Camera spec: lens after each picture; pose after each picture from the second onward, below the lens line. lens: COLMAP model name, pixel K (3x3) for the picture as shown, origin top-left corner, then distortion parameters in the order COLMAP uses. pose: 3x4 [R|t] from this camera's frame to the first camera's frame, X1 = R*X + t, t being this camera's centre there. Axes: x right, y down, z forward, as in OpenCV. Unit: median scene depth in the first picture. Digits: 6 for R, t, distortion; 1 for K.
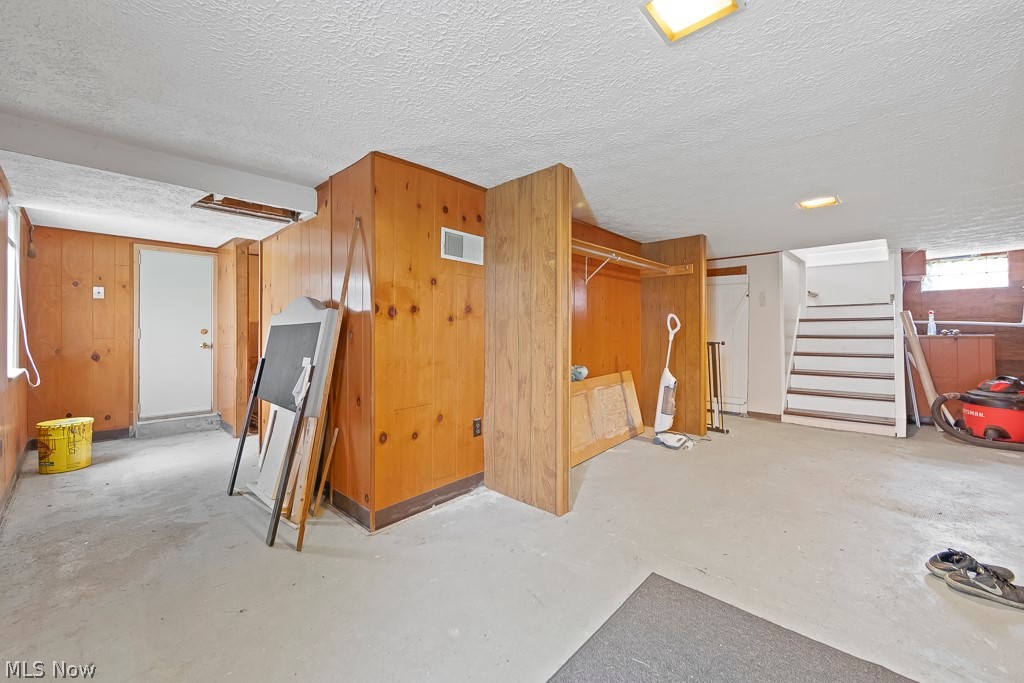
lens RADIAL K [[404.2, 0, 512.8], [0, 404.2, 335.0], [0, 0, 1]] dist [-0.002234, -0.000295]
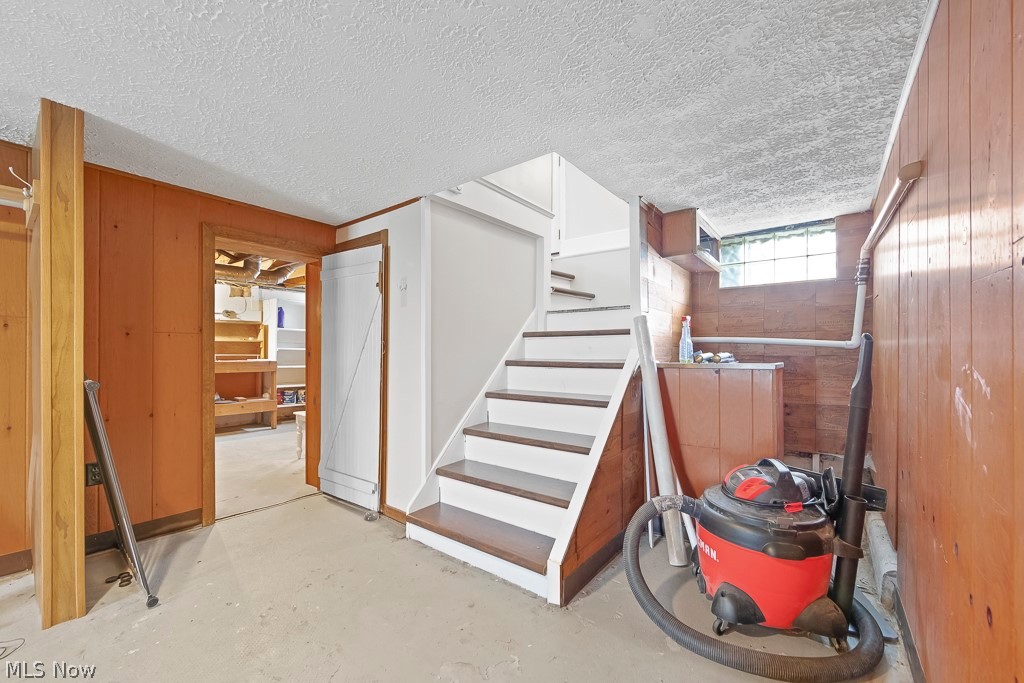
lens RADIAL K [[410.6, 0, 514.5], [0, 410.6, 347.1], [0, 0, 1]] dist [-0.000923, -0.000141]
pose [[0.994554, 0.006874, 0.104000, 0.834282], [-0.005871, 0.999933, -0.009947, -0.015396], [-0.104062, 0.009283, 0.994528, 0.541350]]
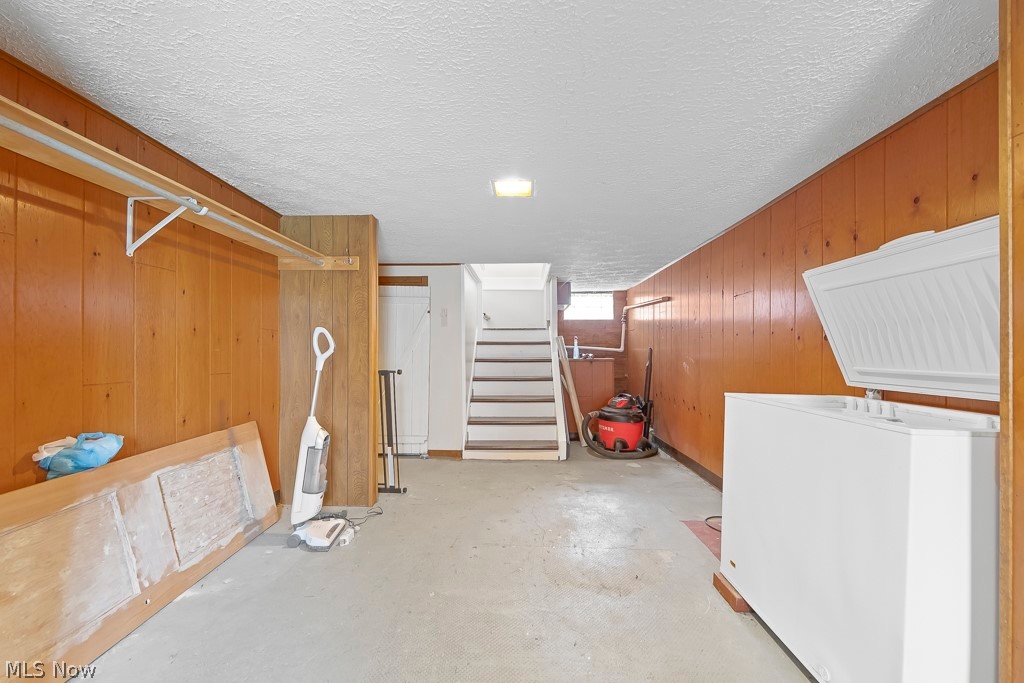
lens RADIAL K [[410.6, 0, 514.5], [0, 410.6, 347.1], [0, 0, 1]] dist [-0.000923, -0.000141]
pose [[0.740706, 0.014127, 0.671681, 0.172152], [0.001386, 0.999745, -0.022555, -0.006709], [-0.671828, 0.017637, 0.740497, 0.304075]]
